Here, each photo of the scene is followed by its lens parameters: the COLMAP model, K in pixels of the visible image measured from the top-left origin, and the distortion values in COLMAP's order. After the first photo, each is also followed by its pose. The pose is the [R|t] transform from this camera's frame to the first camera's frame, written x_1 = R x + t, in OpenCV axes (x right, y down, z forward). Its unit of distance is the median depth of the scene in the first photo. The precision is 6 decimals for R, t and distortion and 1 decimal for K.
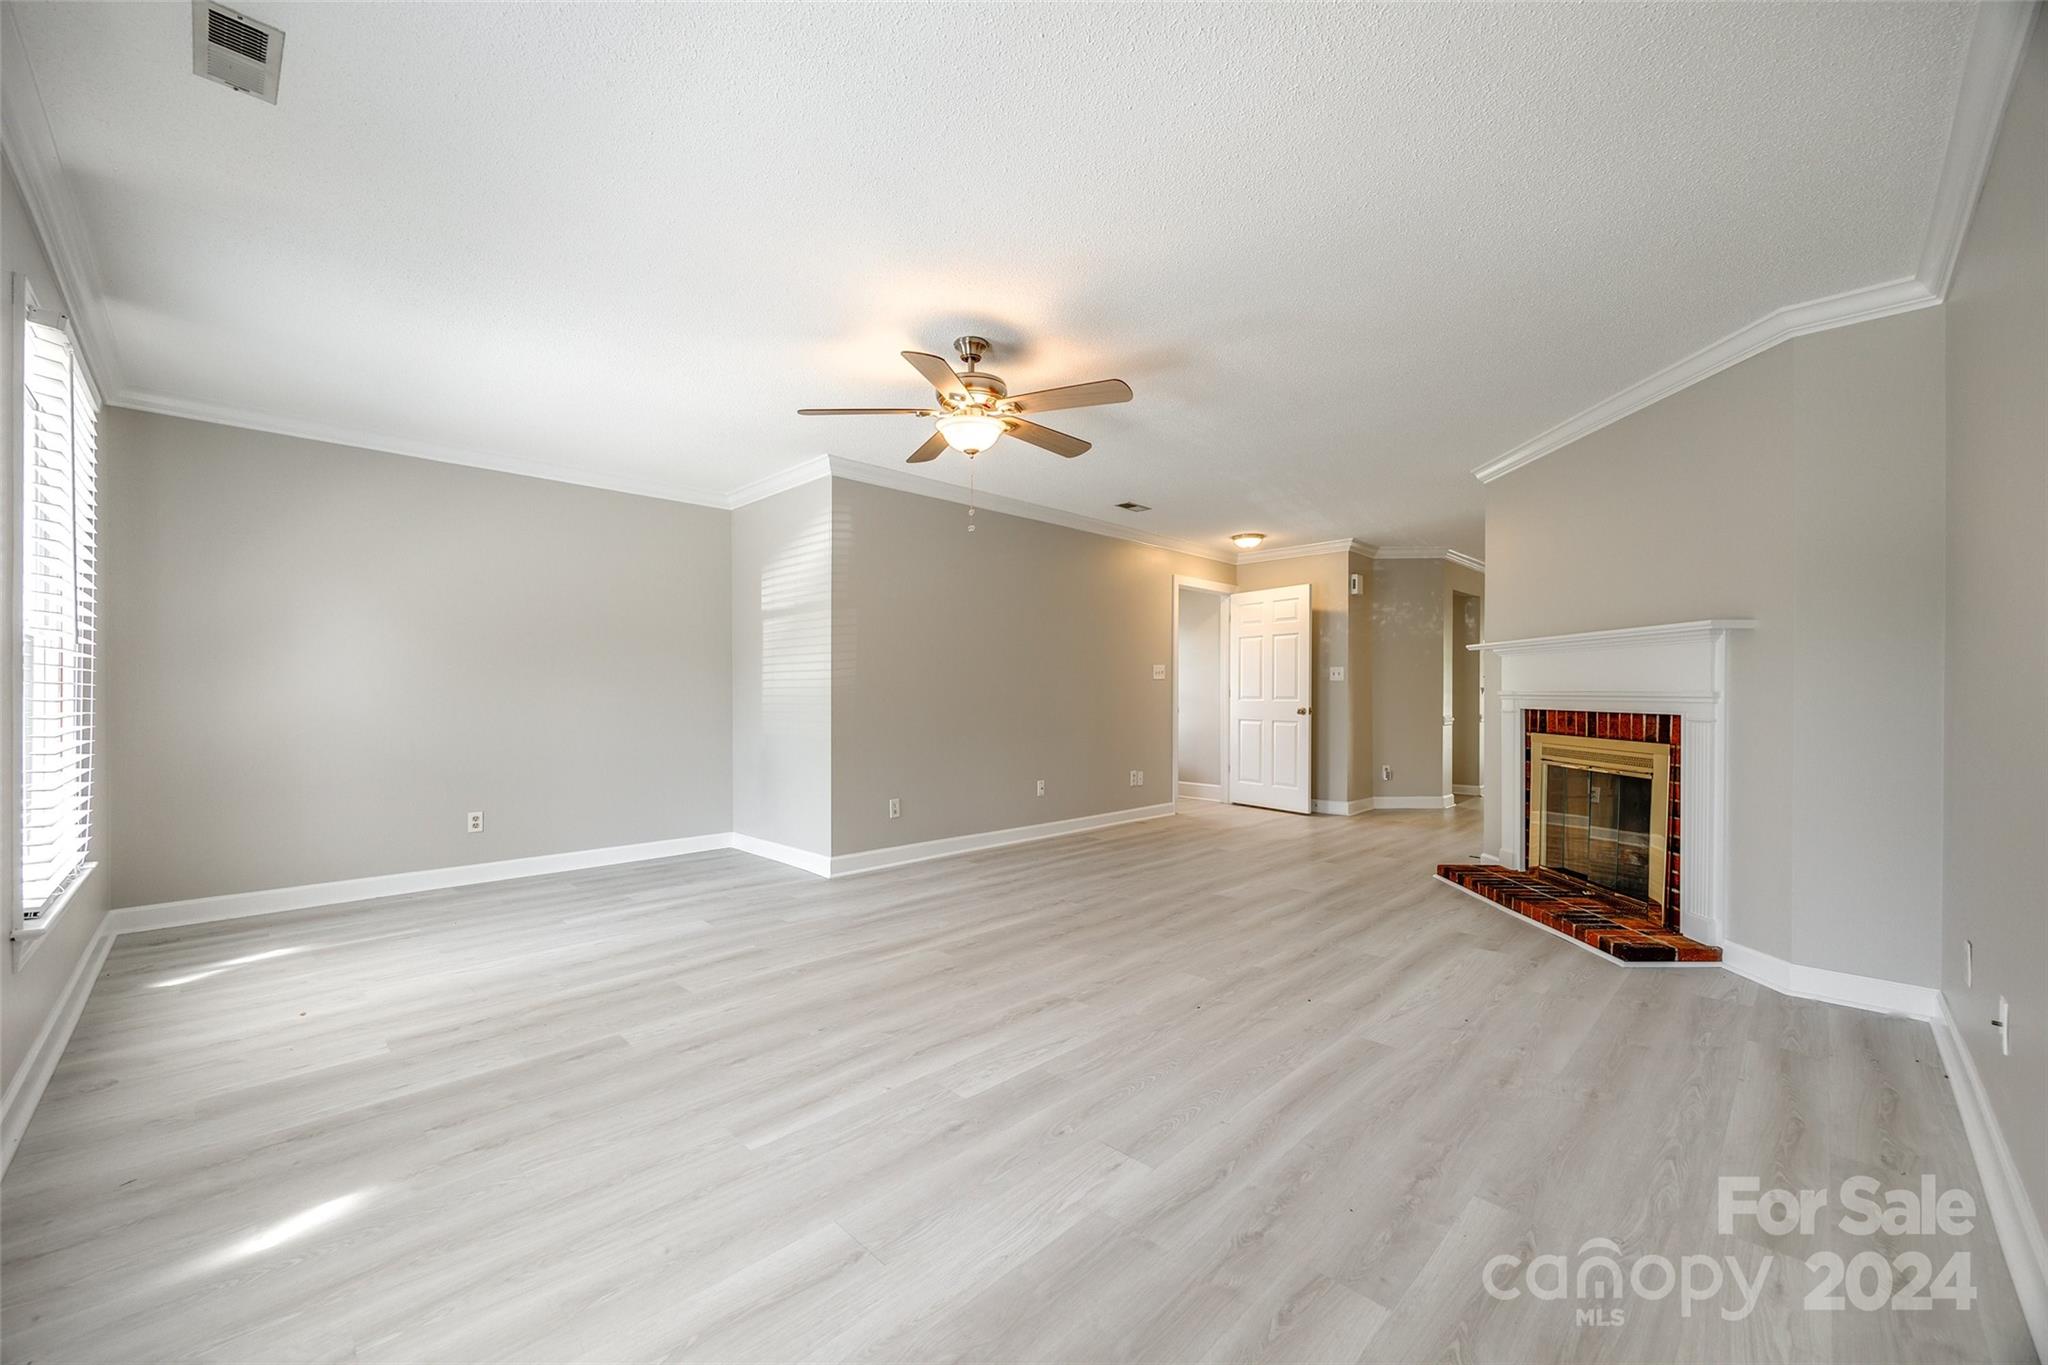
lens RADIAL K [[789.4, 0, 1015.1], [0, 789.4, 701.6], [0, 0, 1]] dist [-0.006506, -0.000061]
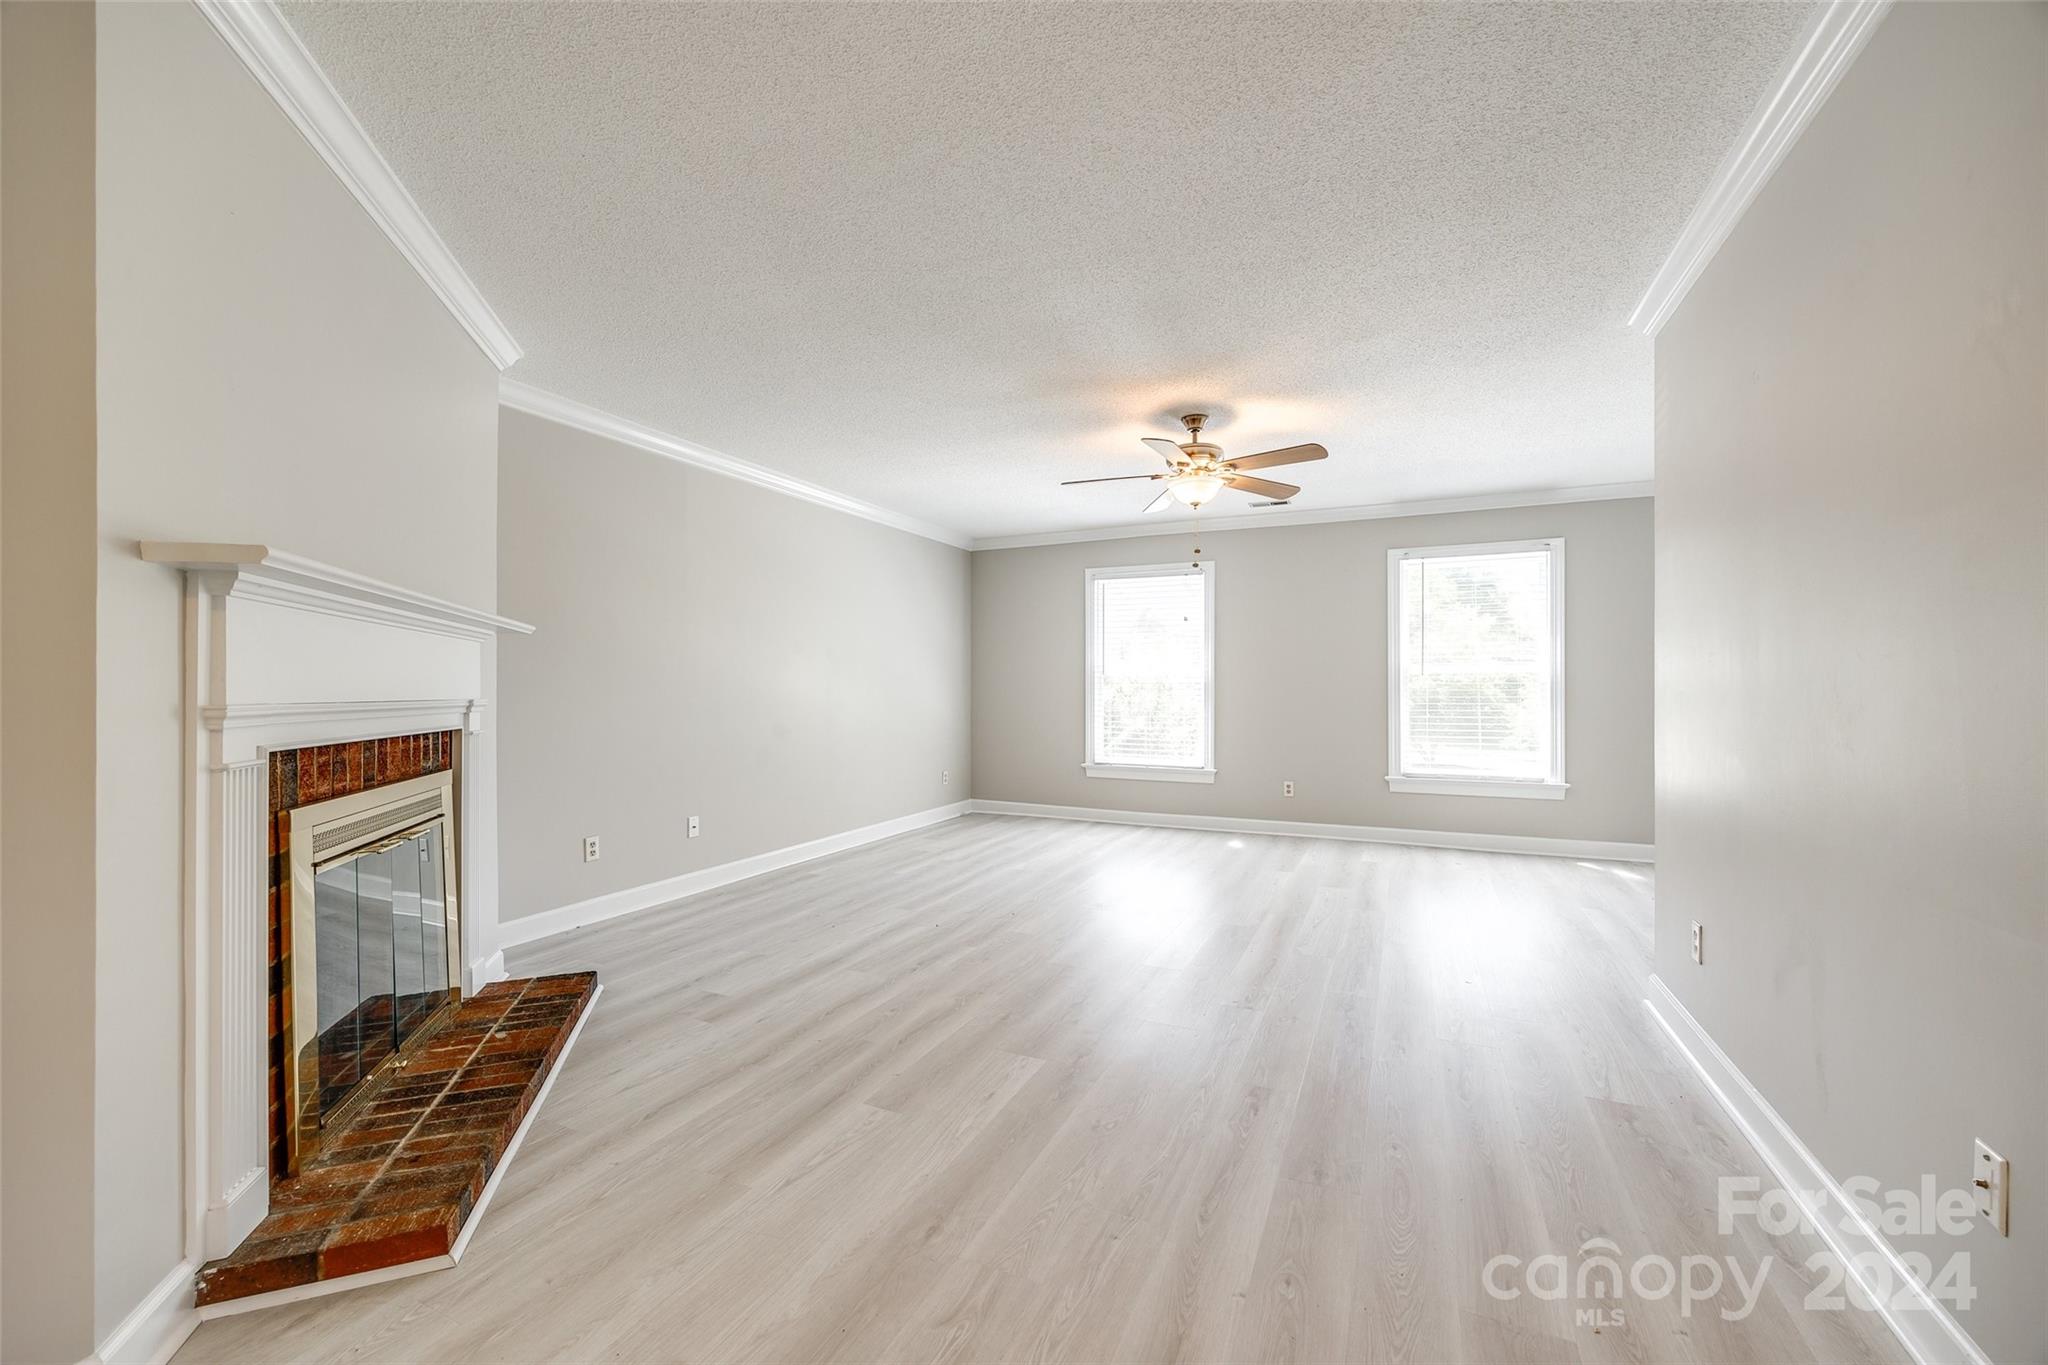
lens RADIAL K [[789.4, 0, 1029.0], [0, 789.4, 686.0], [0, 0, 1]] dist [-0.006506, -0.000061]
pose [[-0.938250, -0.001337, -0.345956, 0.530830], [-0.002930, 0.999987, 0.004082, -0.027879], [0.345946, 0.004843, -0.938242, 1.771006]]
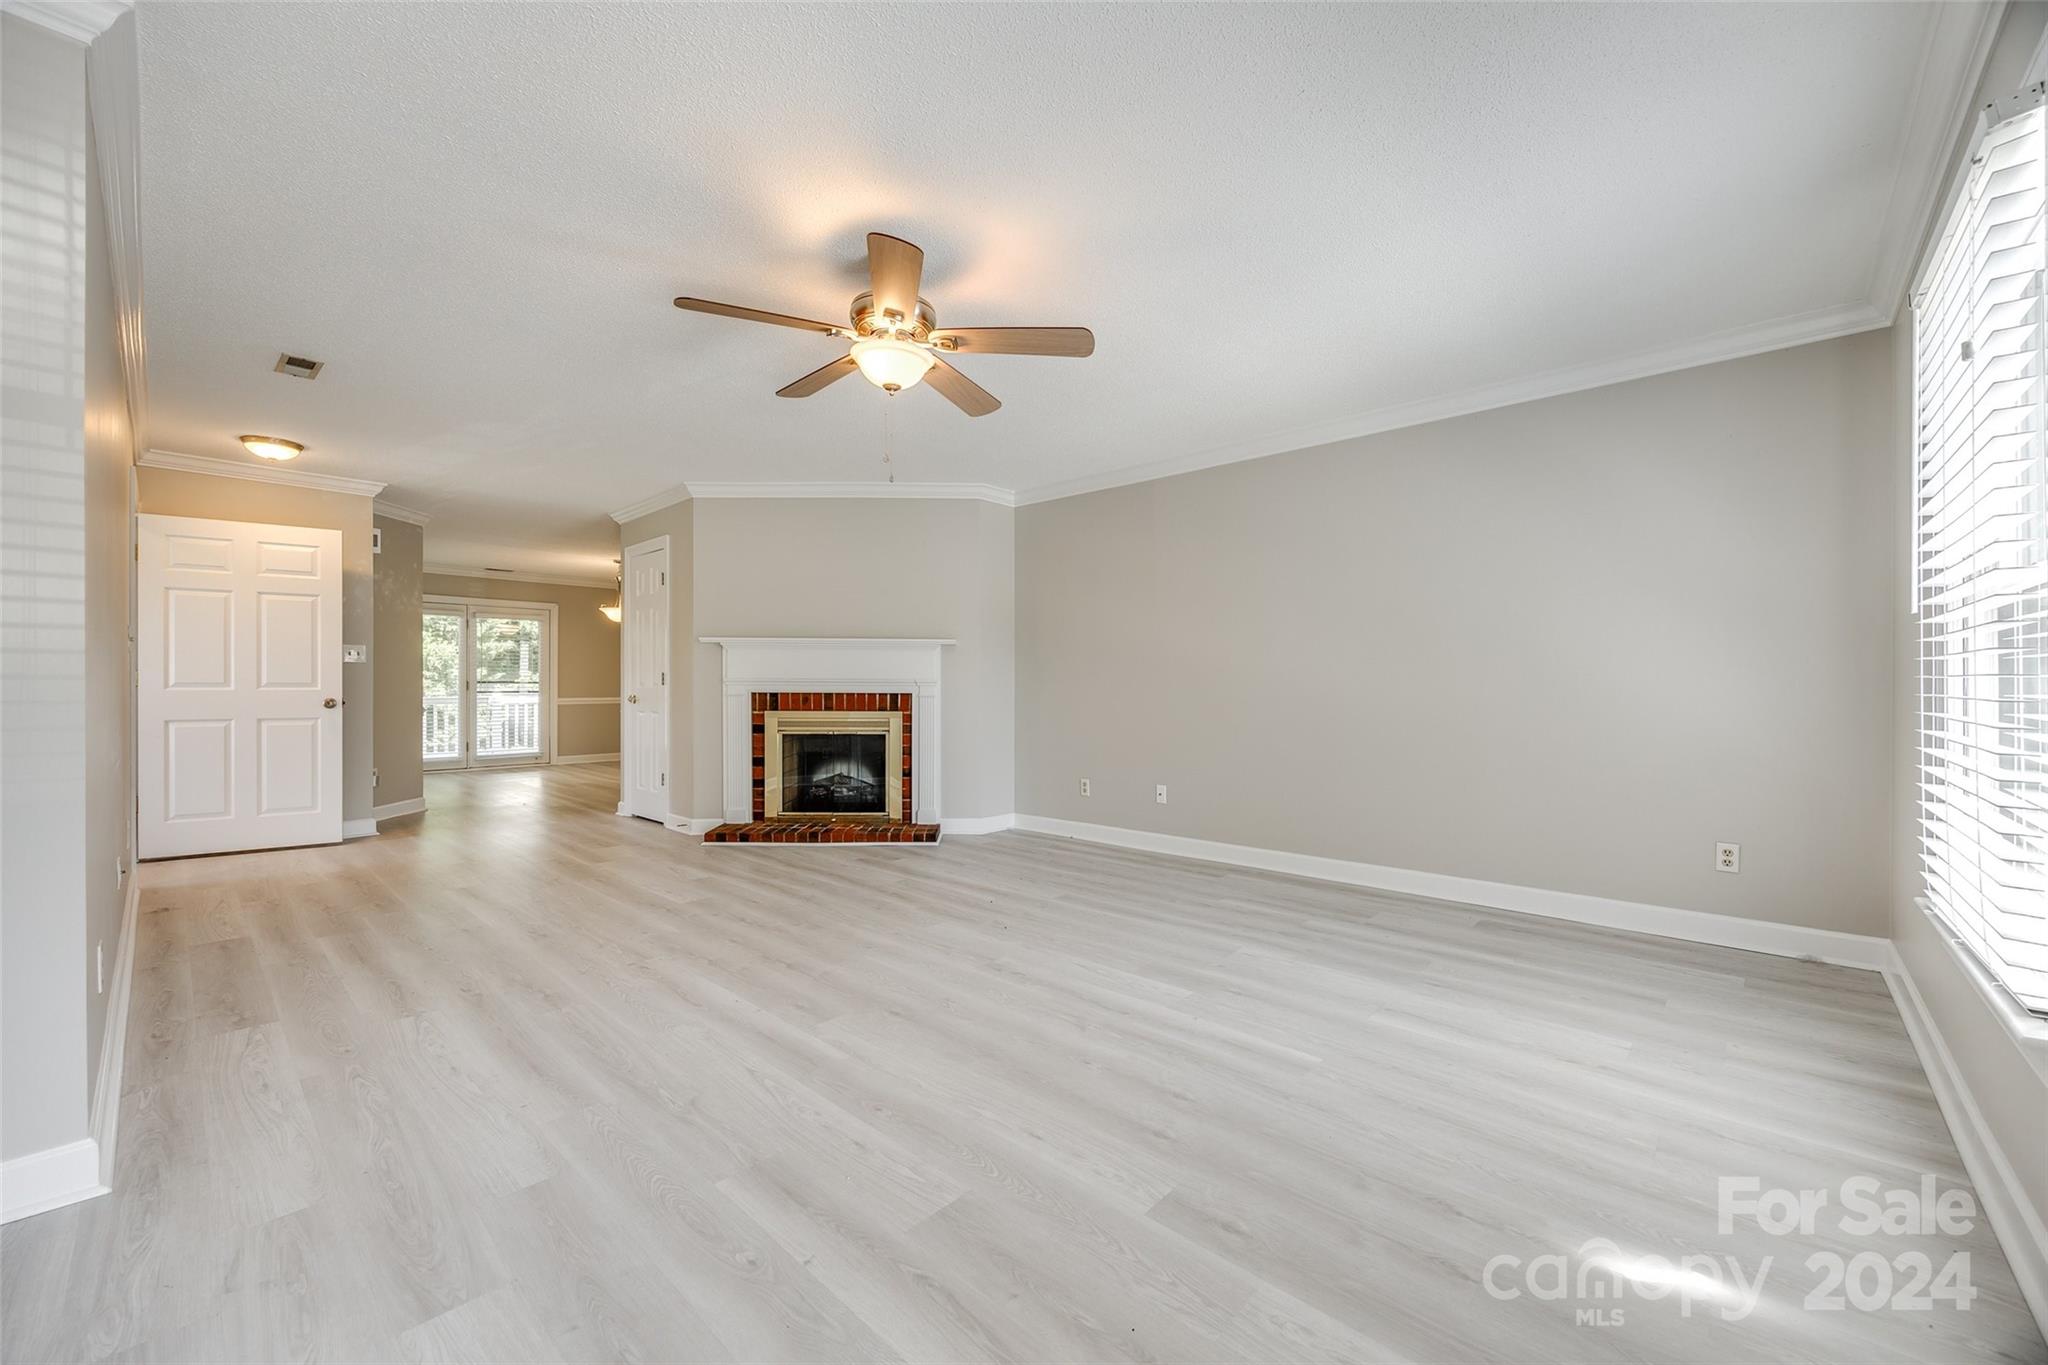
lens RADIAL K [[789.4, 0, 1026.4], [0, 789.4, 688.7], [0, 0, 1]] dist [-0.006506, -0.000061]
pose [[-0.048596, -0.005344, 0.998804, -0.763561], [0.007170, 0.999958, 0.005699, -0.000372], [-0.998793, 0.007439, -0.048556, 0.763690]]
